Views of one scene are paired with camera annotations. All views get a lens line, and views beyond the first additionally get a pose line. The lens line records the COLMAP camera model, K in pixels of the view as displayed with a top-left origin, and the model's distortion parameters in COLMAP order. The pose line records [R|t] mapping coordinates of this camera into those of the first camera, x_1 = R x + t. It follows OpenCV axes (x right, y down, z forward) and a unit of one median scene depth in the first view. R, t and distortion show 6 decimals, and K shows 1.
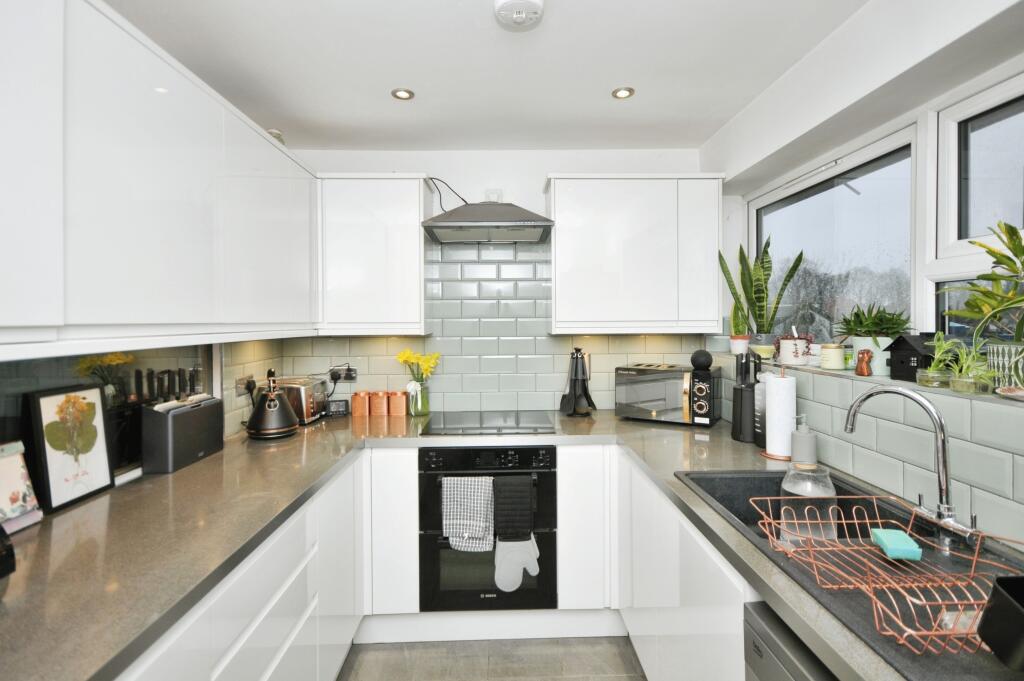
lens RADIAL K [[514.2, 0, 511.7], [0, 514.2, 320.2], [0, 0, 1]] dist [0.001888, 0.000388]
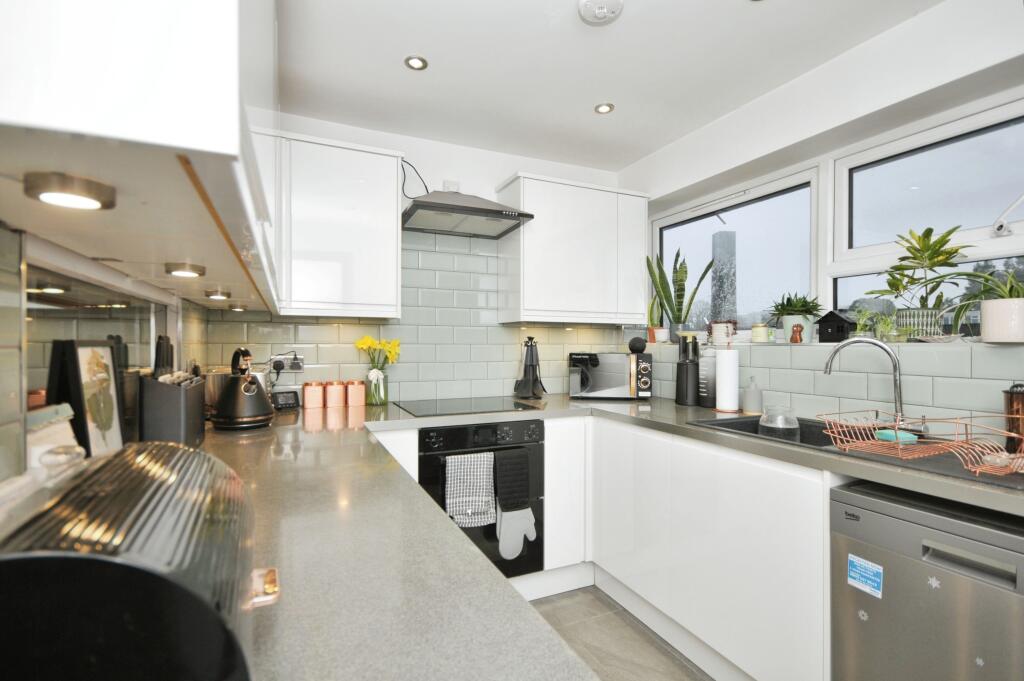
lens RADIAL K [[494.6, 0, 512.0], [0, 494.6, 340.5], [0, 0, 1]] dist [0.000760, 0.000415]
pose [[0.915639, 0.011784, 0.401830, -0.397642], [-0.008531, 0.999915, -0.009883, 0.088054], [-0.401912, 0.005621, 0.915661, 0.070419]]
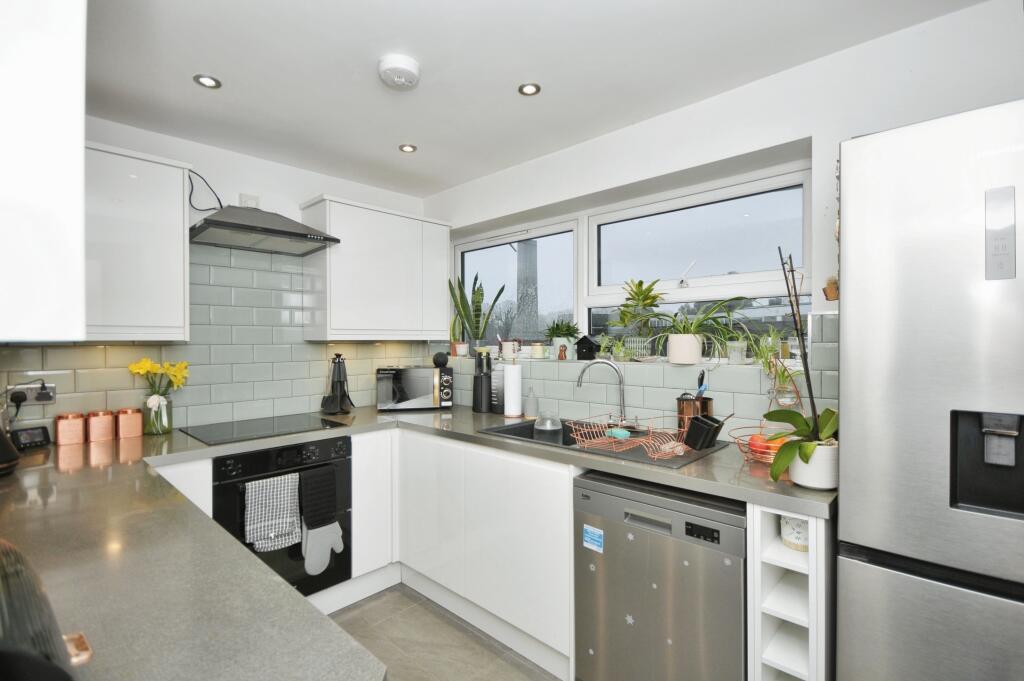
lens RADIAL K [[483.8, 0, 524.3], [0, 483.8, 337.8], [0, 0, 1]] dist [0.000383, -0.000539]
pose [[0.689591, 0.007160, 0.724164, -0.430617], [0.000438, 0.999947, -0.010304, 0.036906], [-0.724199, 0.007423, 0.689551, -0.024606]]
